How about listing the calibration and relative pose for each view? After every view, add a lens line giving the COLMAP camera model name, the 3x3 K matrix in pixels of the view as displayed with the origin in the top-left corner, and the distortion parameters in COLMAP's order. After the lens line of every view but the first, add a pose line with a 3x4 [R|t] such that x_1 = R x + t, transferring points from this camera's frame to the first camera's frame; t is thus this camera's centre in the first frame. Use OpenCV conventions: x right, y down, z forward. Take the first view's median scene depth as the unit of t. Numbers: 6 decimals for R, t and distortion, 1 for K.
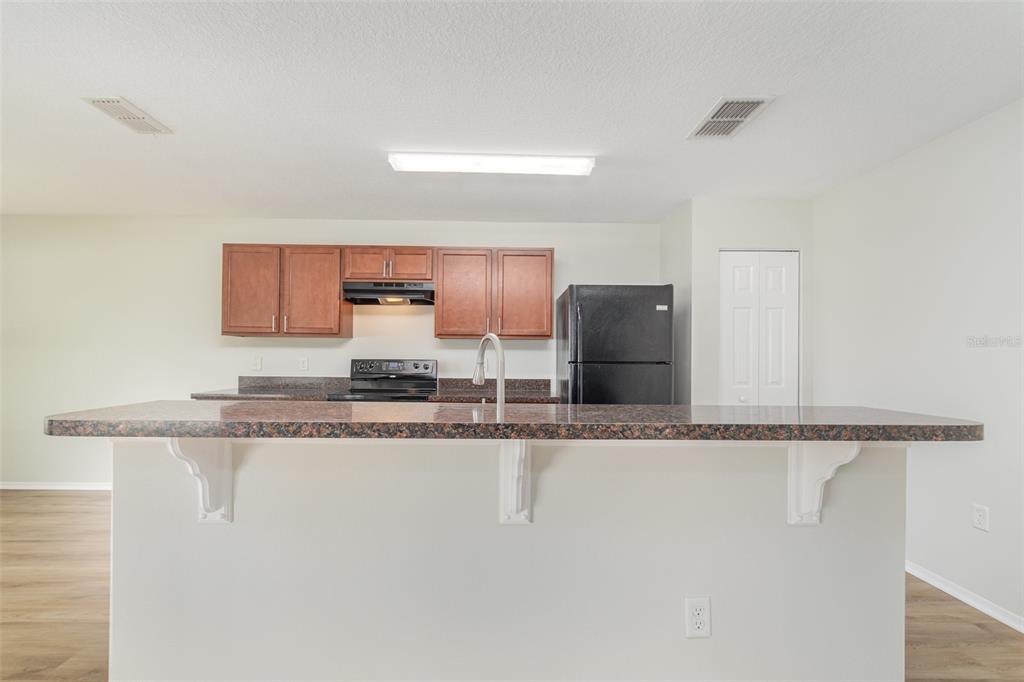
lens RADIAL K [[460.8, 0, 496.1], [0, 460.8, 359.0], [0, 0, 1]] dist [0.000071, -0.000523]
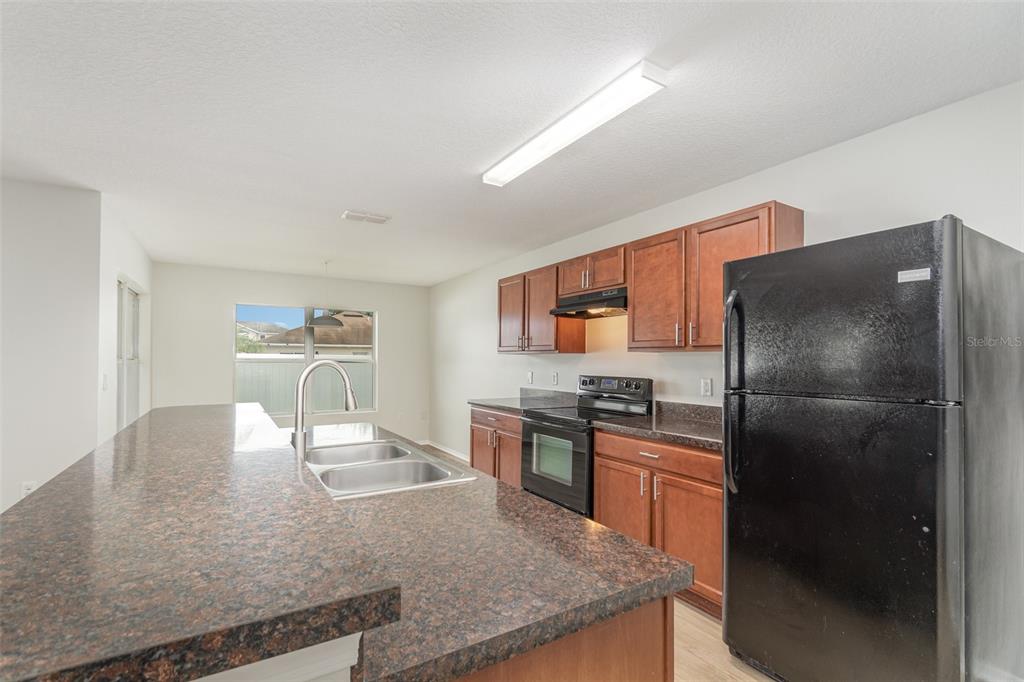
lens RADIAL K [[460.8, 0, 496.1], [0, 460.8, 359.0], [0, 0, 1]] dist [0.000071, -0.000523]
pose [[0.509326, -0.008975, -0.860527, 0.462144], [-0.013254, 0.999745, -0.018272, -0.014282], [0.860472, 0.020712, 0.509077, 0.367025]]
